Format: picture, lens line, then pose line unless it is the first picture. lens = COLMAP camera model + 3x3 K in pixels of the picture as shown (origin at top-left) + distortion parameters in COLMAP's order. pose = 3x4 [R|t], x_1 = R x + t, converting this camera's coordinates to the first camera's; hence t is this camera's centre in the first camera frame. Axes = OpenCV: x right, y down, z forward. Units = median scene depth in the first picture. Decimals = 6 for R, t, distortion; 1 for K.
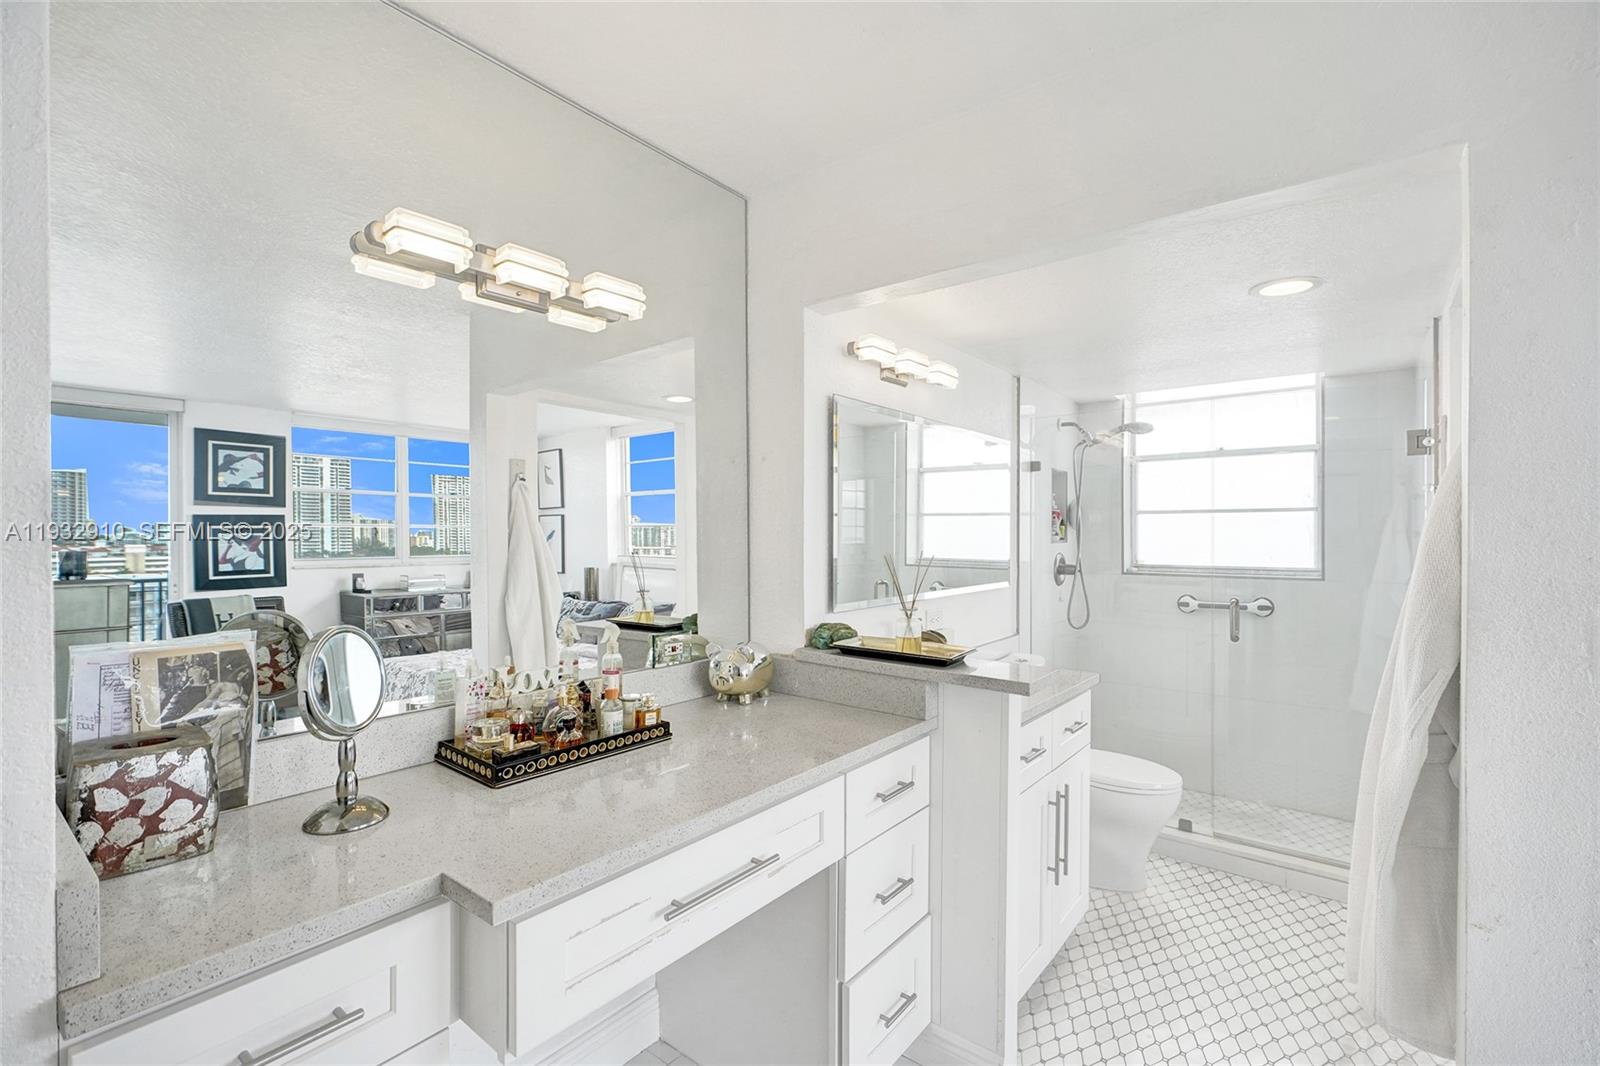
lens RADIAL K [[716.7, 0, 800.0], [0, 716.7, 533.0], [0, 0, 1]] dist [-0.010320, 0.007448]
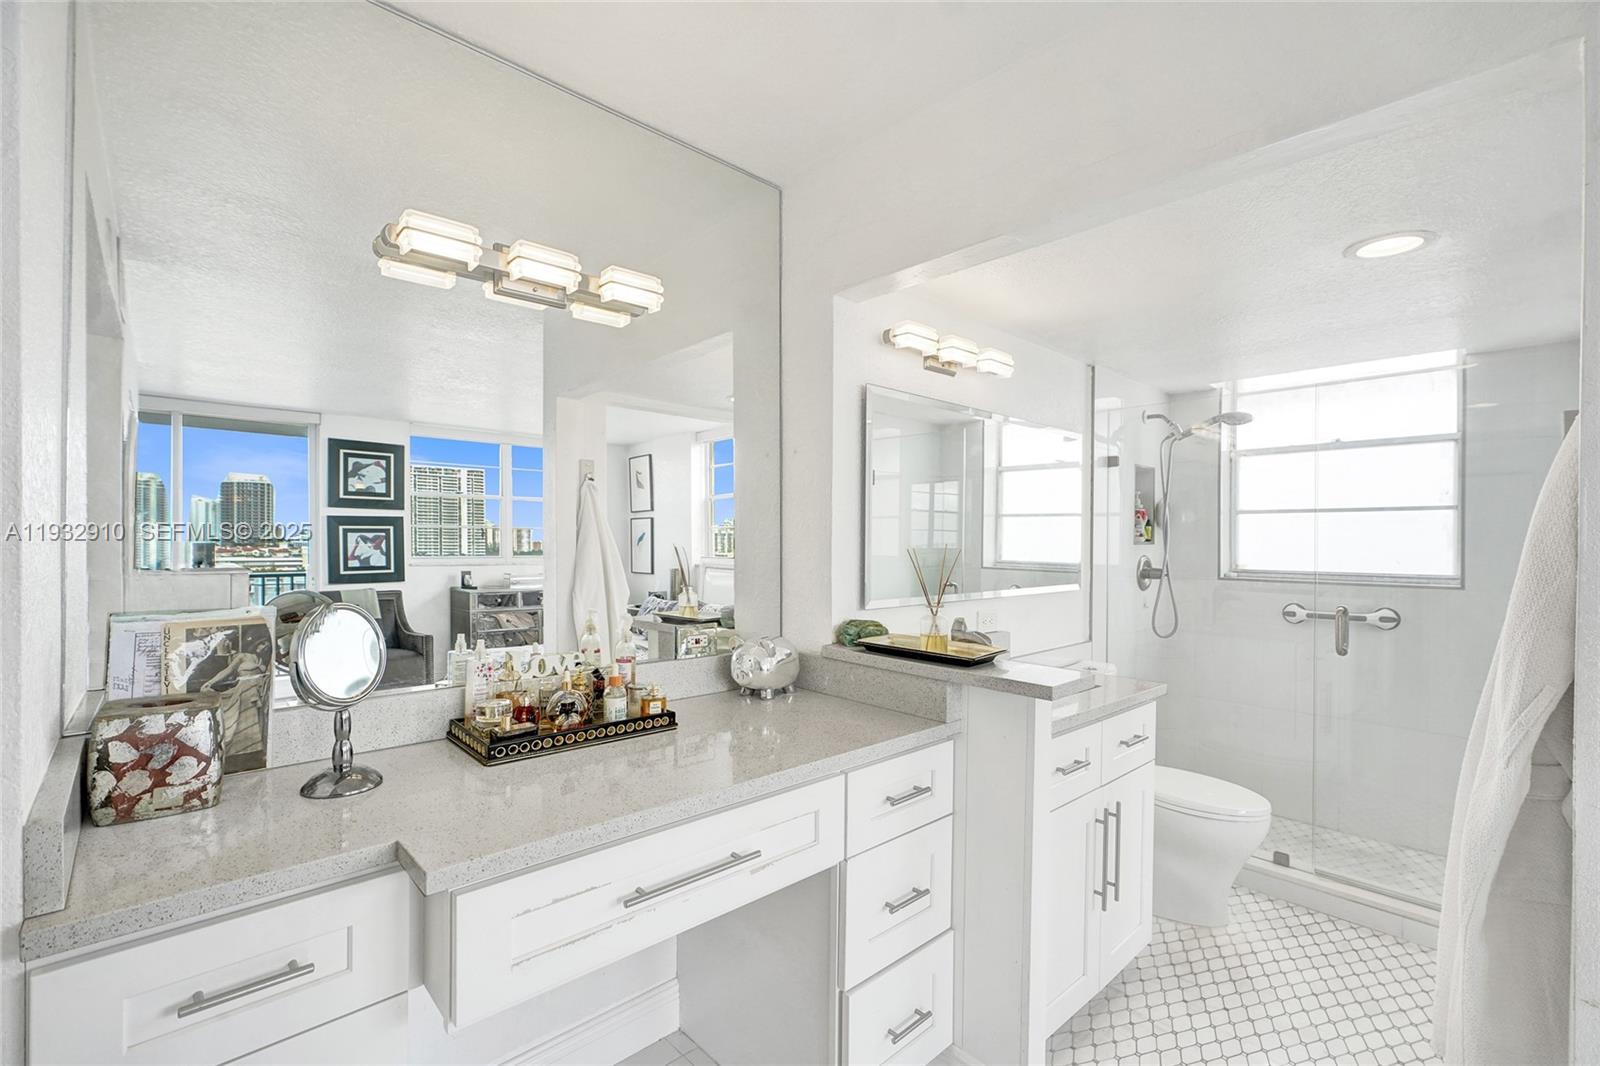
lens RADIAL K [[712.7, 0, 796.0], [0, 712.7, 540.0], [0, 0, 1]] dist [-0.010353, 0.007492]
pose [[0.987730, 0.005228, -0.156081, 0.101709], [-0.005327, 0.999986, -0.000217, 0.017528], [0.156078, 0.001046, 0.987744, 0.034294]]
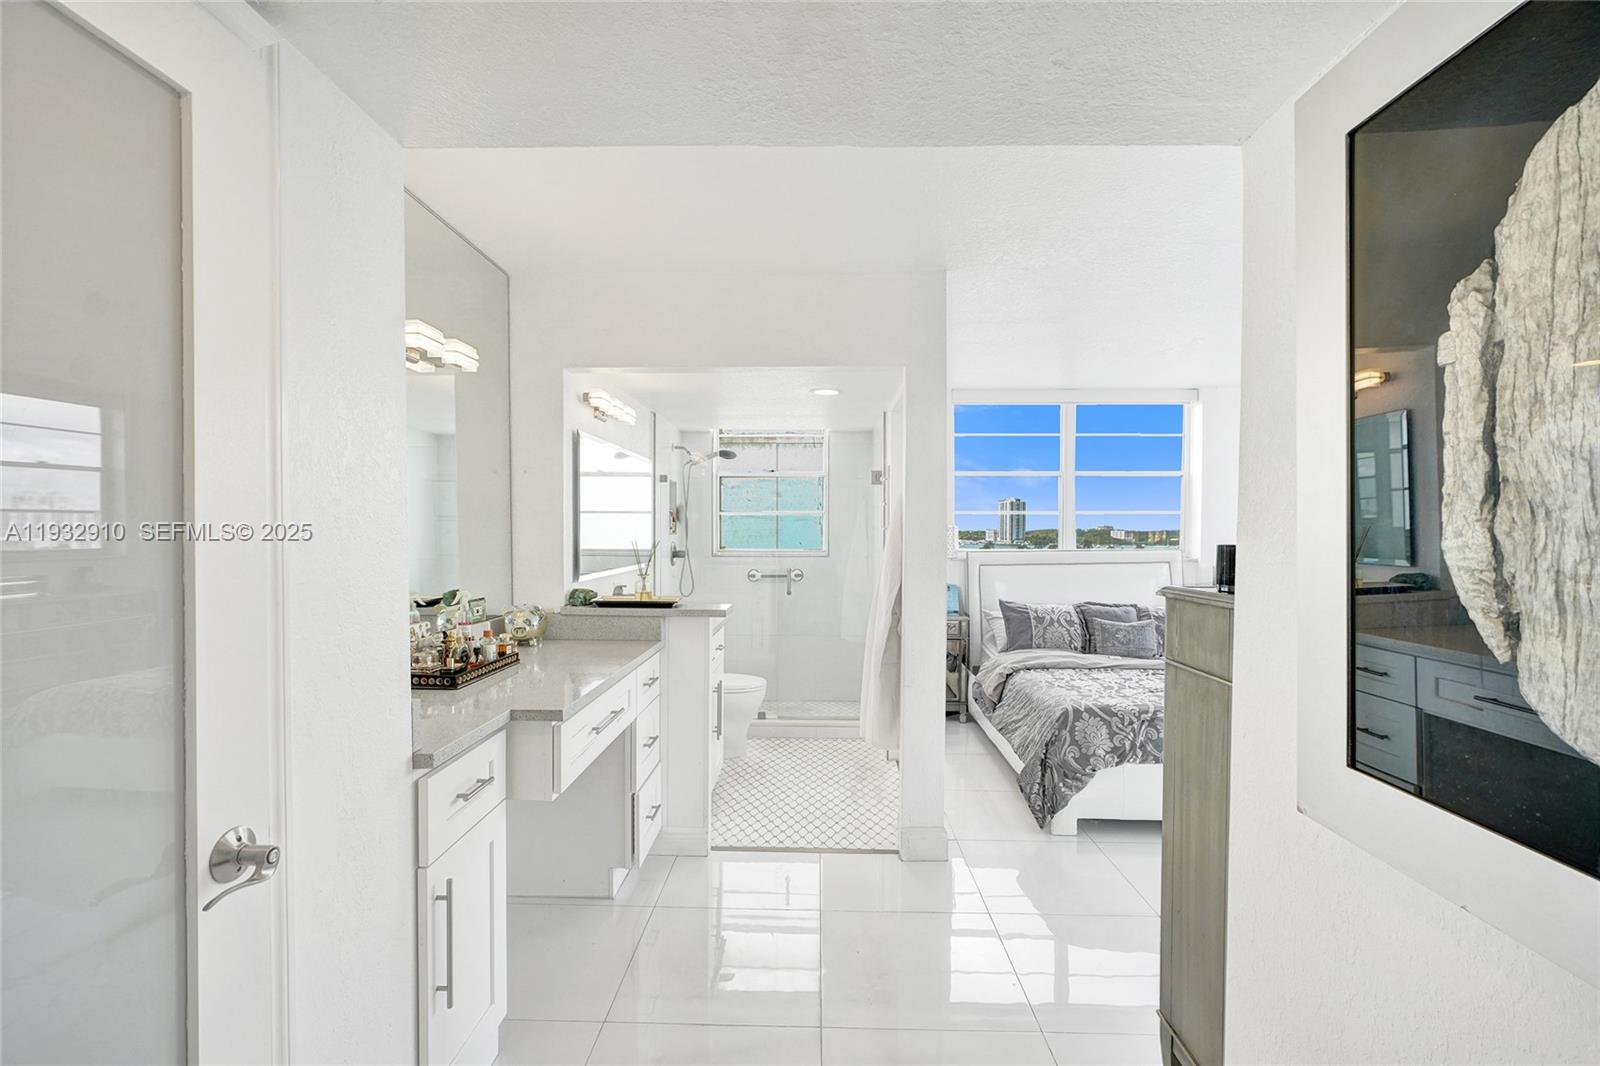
lens RADIAL K [[729.6, 0, 801.1], [0, 729.6, 541.4], [0, 0, 1]] dist [-0.002718, 0.007961]
pose [[0.799414, -0.009216, 0.600710, -0.463076], [-0.001573, 0.999847, 0.017433, 0.004229], [-0.600778, -0.014881, 0.799277, -0.424930]]
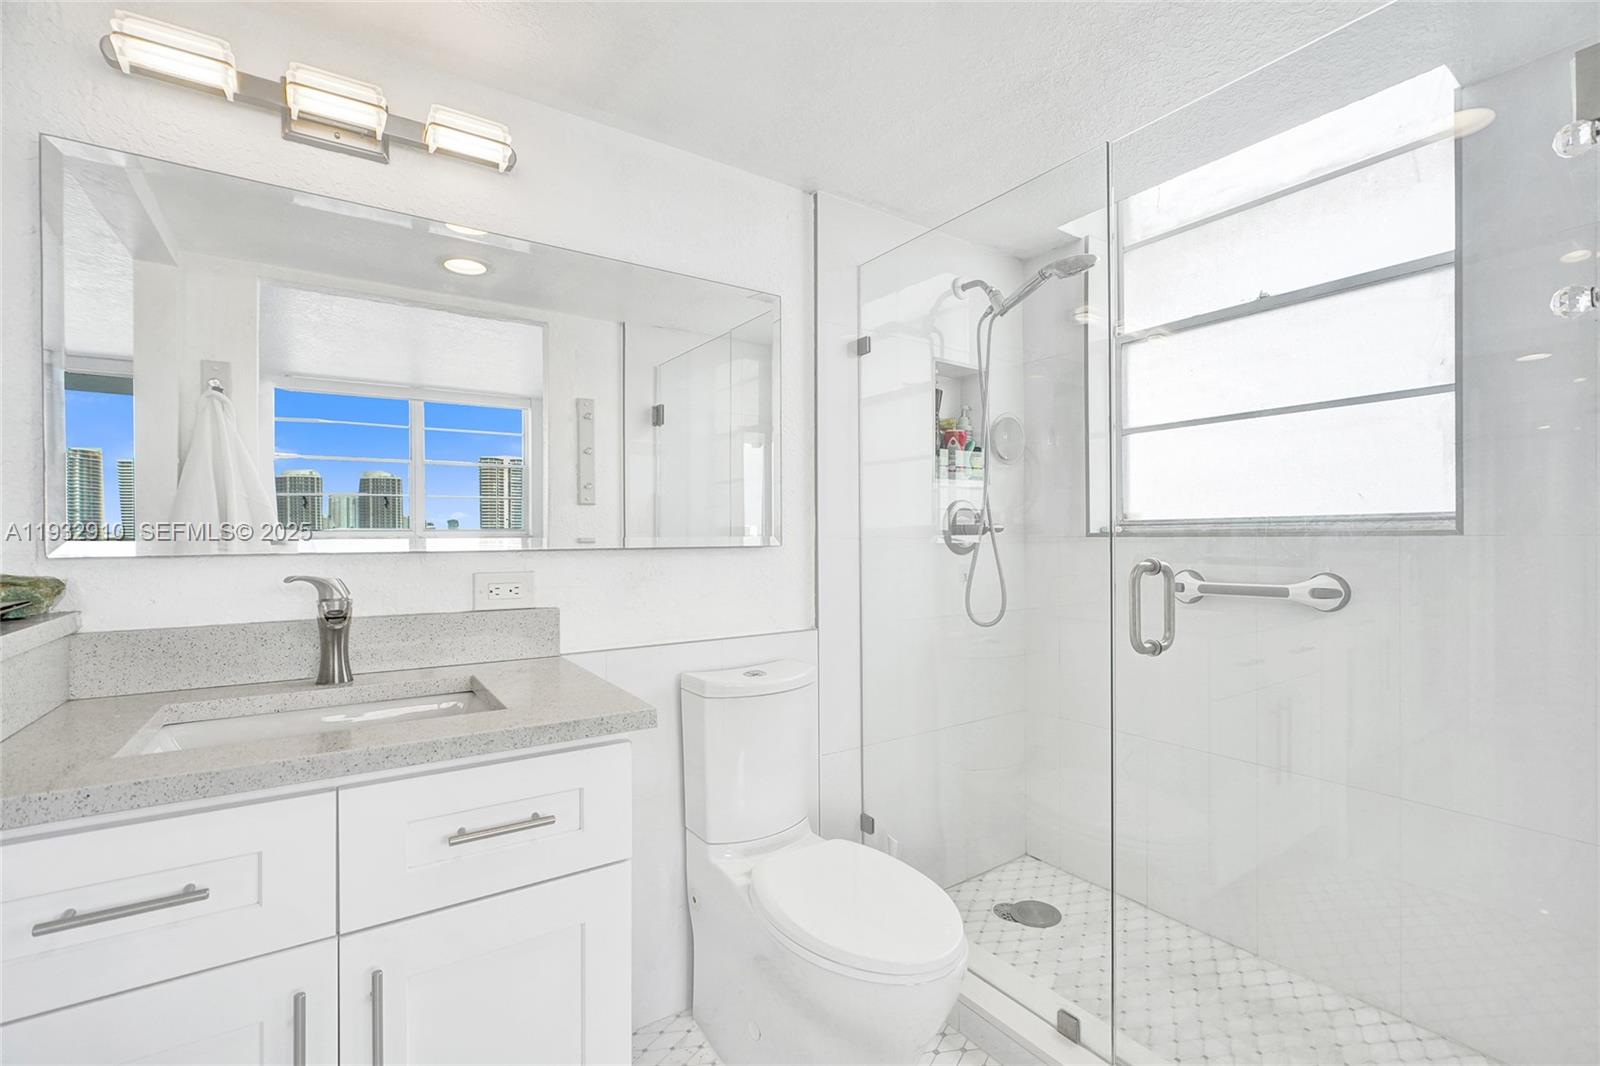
lens RADIAL K [[712.7, 0, 796.0], [0, 712.7, 540.0], [0, 0, 1]] dist [-0.010353, 0.007492]
pose [[0.950703, -0.004262, -0.310073, 0.695448], [0.006530, 0.999959, 0.006276, 0.095726], [0.310033, -0.007991, 0.950692, 0.644106]]
